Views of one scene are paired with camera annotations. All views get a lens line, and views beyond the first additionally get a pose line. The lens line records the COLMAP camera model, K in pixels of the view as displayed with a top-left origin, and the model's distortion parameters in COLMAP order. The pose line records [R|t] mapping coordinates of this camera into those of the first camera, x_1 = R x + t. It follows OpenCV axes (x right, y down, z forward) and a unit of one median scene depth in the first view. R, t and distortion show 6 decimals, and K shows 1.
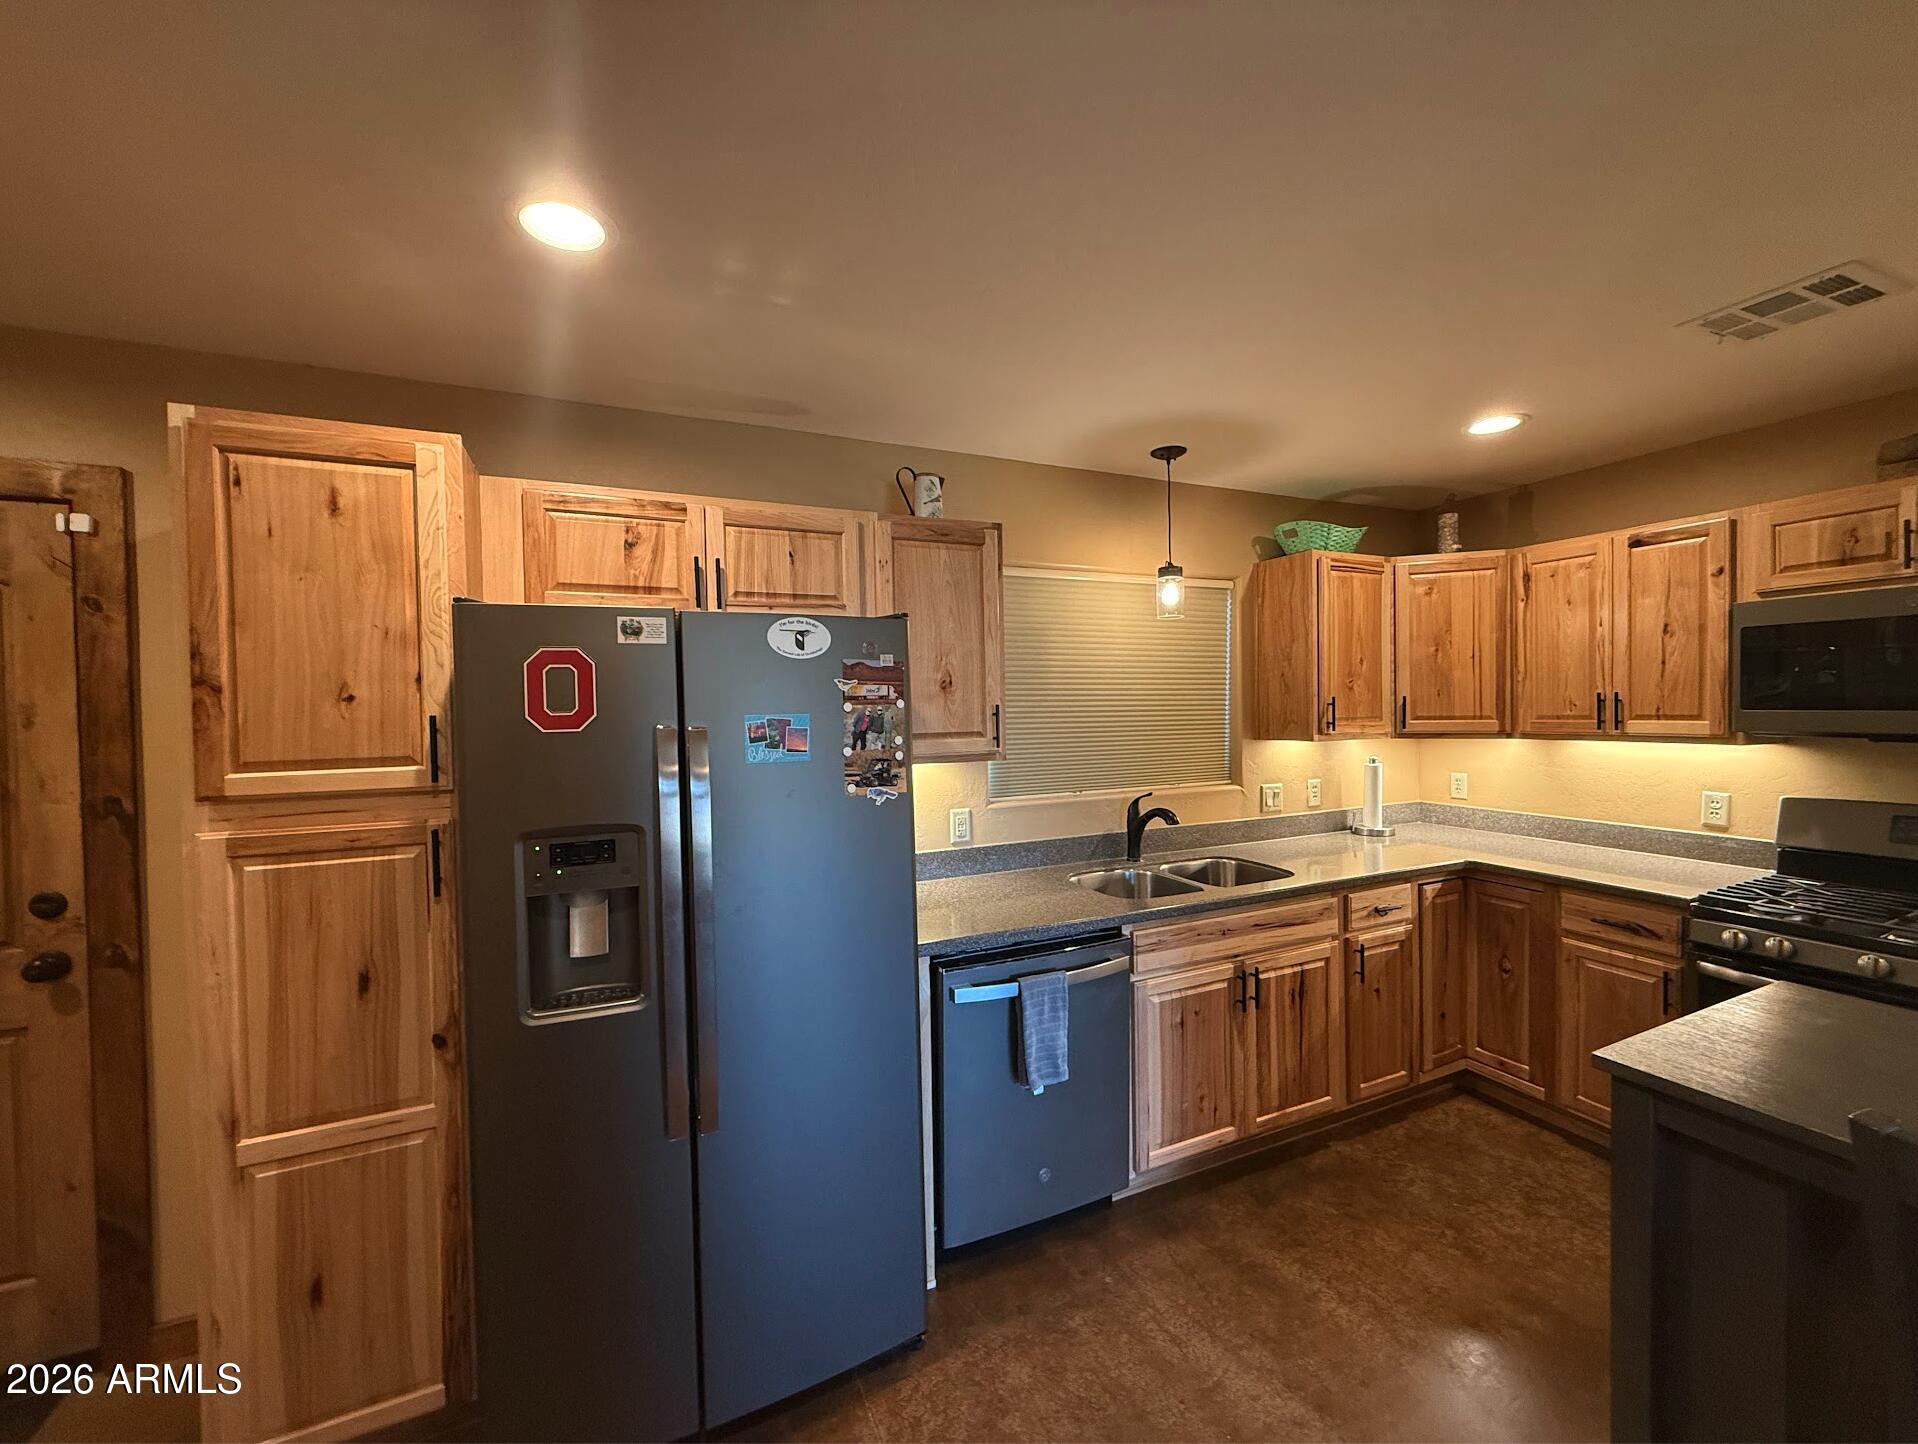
lens RADIAL K [[766.5, 0, 962.0], [0, 766.5, 719.3], [0, 0, 1]] dist [-0.001139, -0.000198]
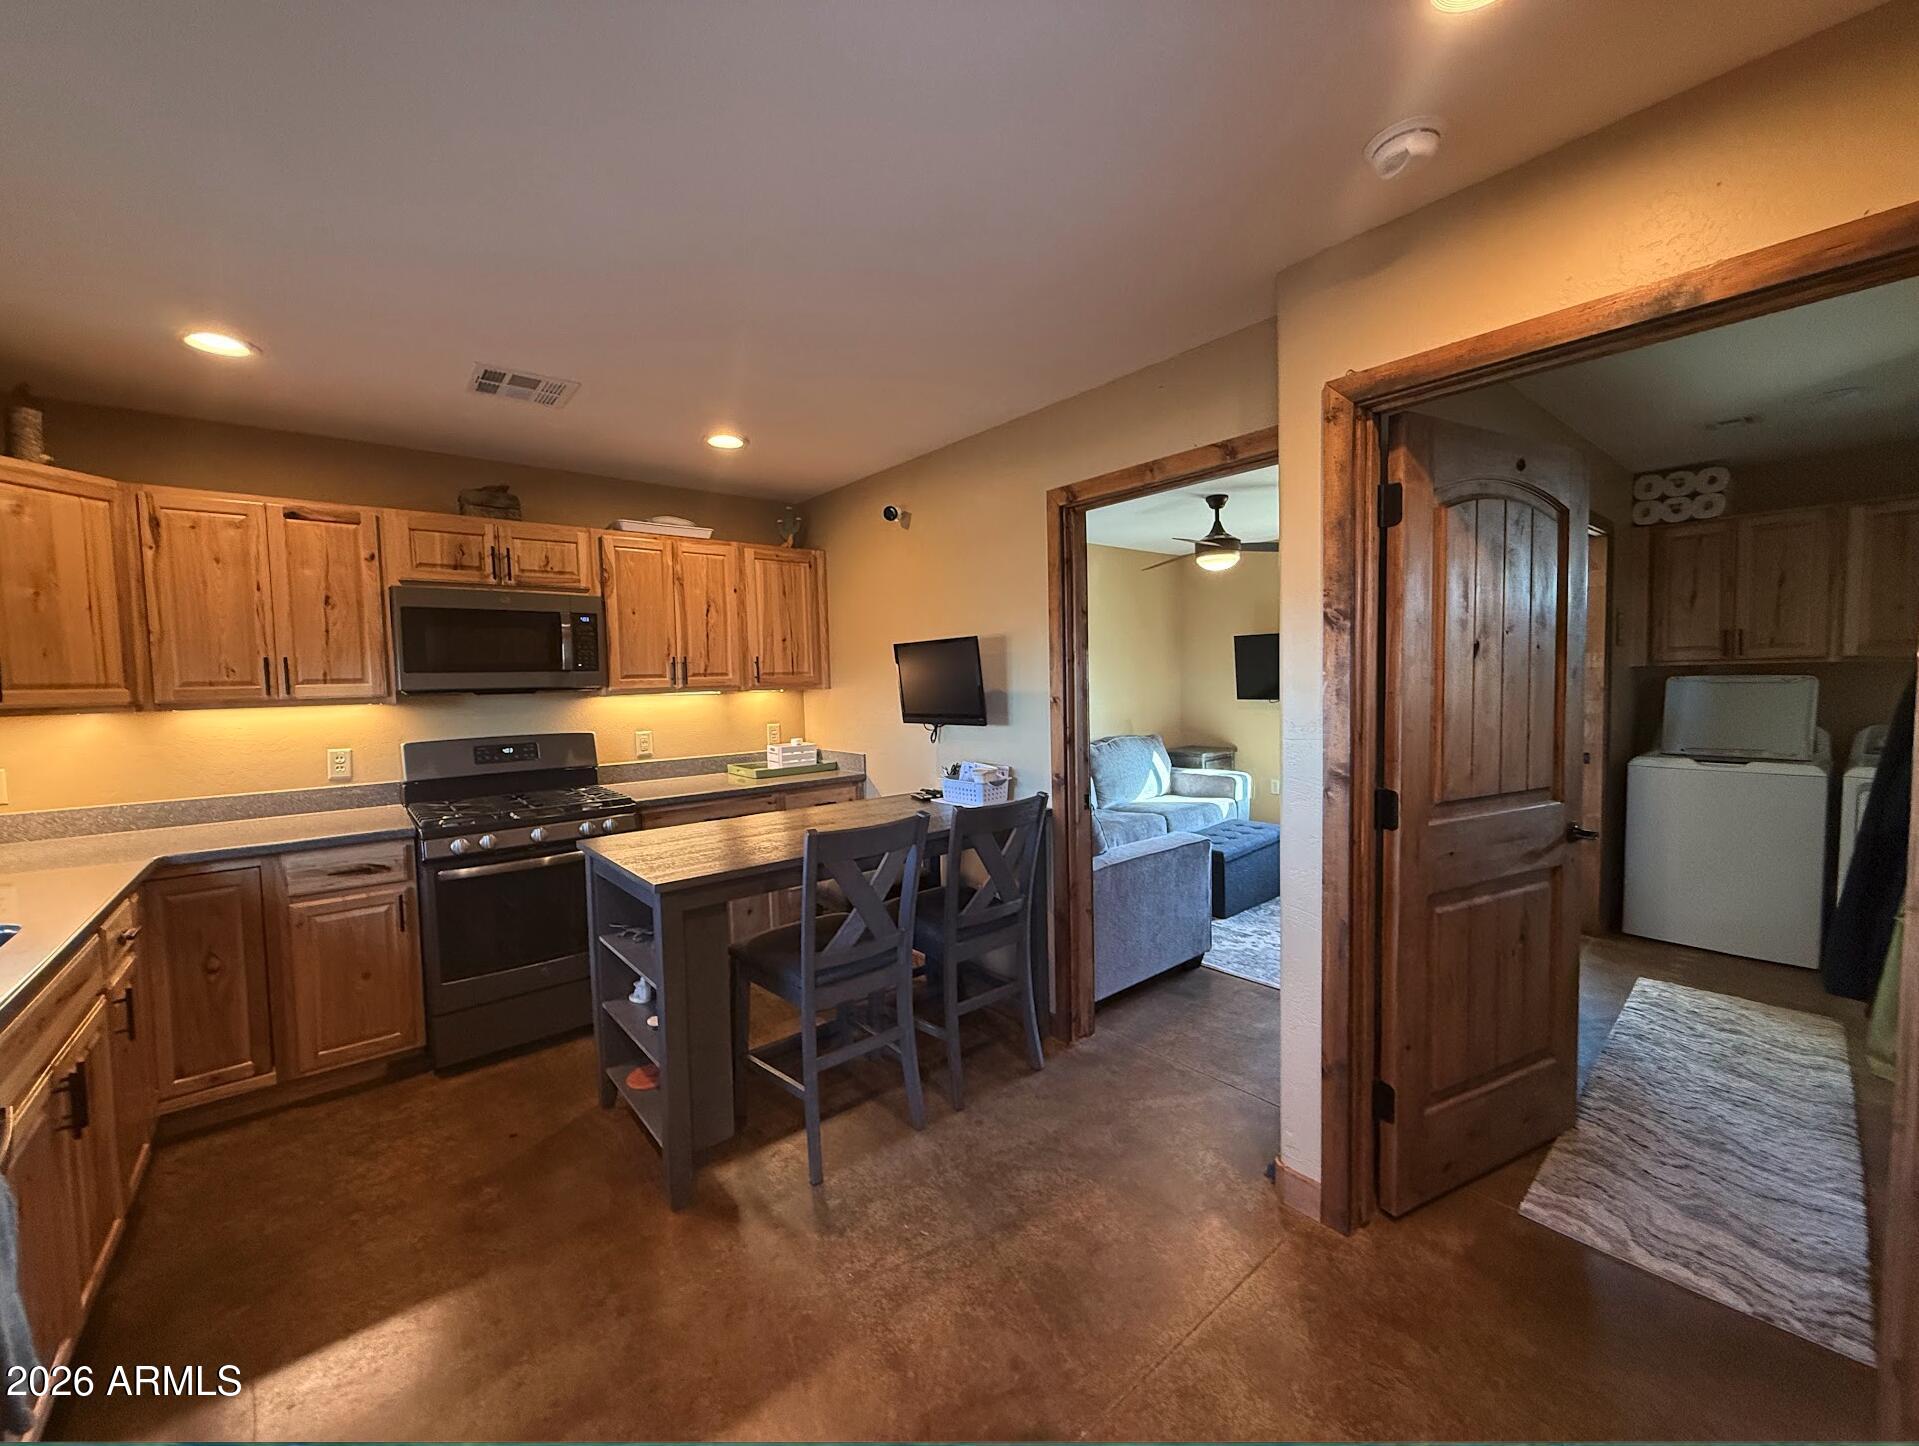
lens RADIAL K [[765.7, 0, 959.8], [0, 765.7, 717.2], [0, 0, 1]] dist [0.000844, -0.000014]
pose [[-0.262468, -0.029149, 0.964500, -0.396019], [0.044993, 0.998087, 0.042408, 0.044369], [-0.963891, 0.054526, -0.260654, 0.434780]]
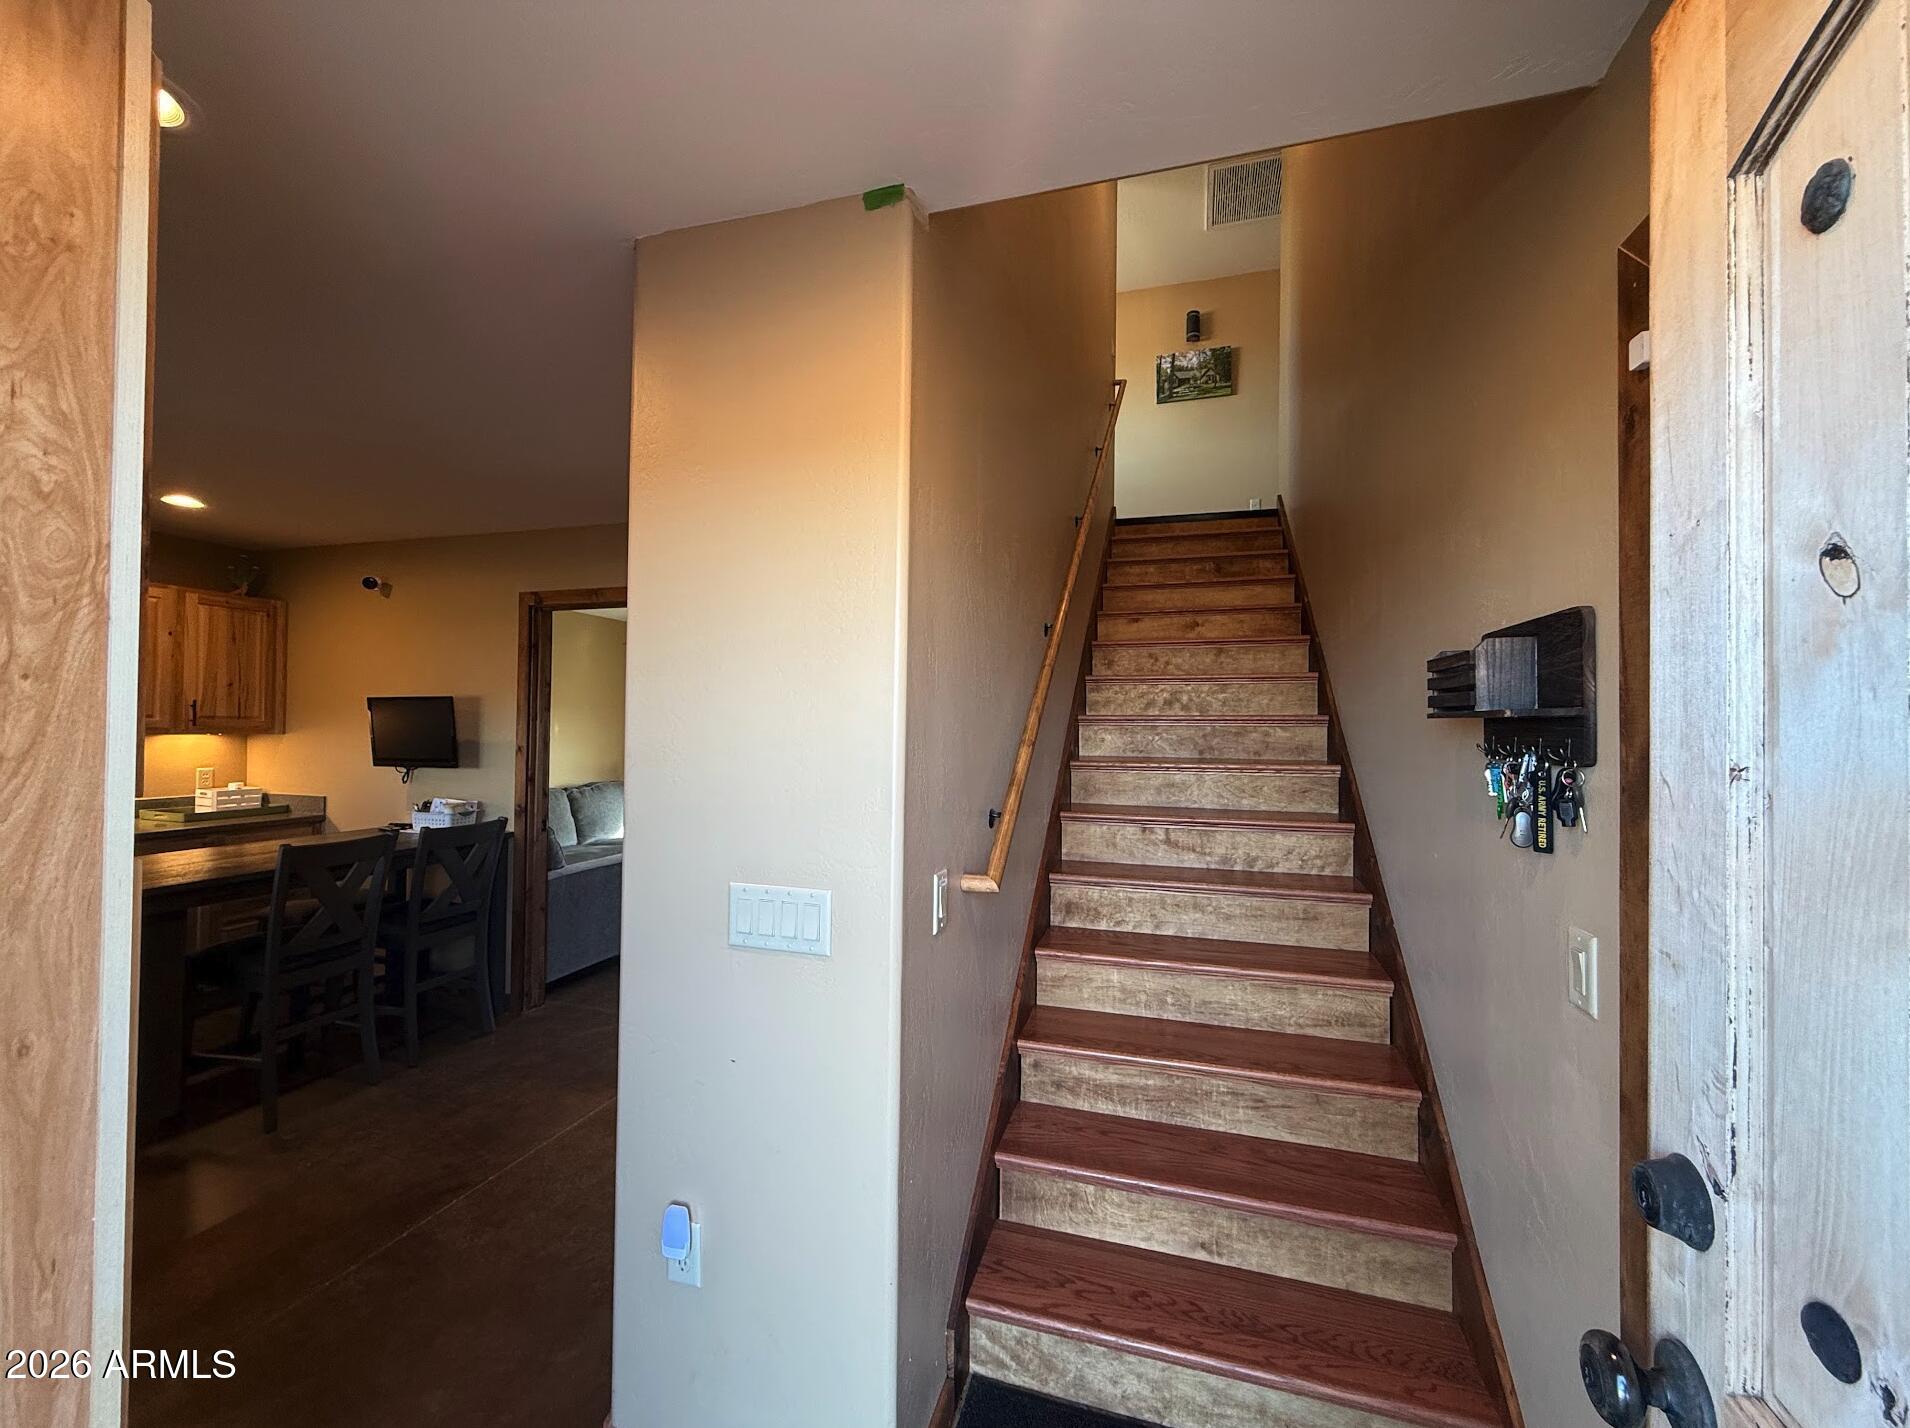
lens RADIAL K [[763.1, 0, 955.0], [0, 763.1, 714.0], [0, 0, 1]] dist [0.000869, -0.000107]
pose [[-0.752733, 0.015241, 0.658150, -0.993506], [0.009995, 0.999881, -0.011723, 0.031329], [-0.658250, -0.002246, -0.752796, 0.572998]]
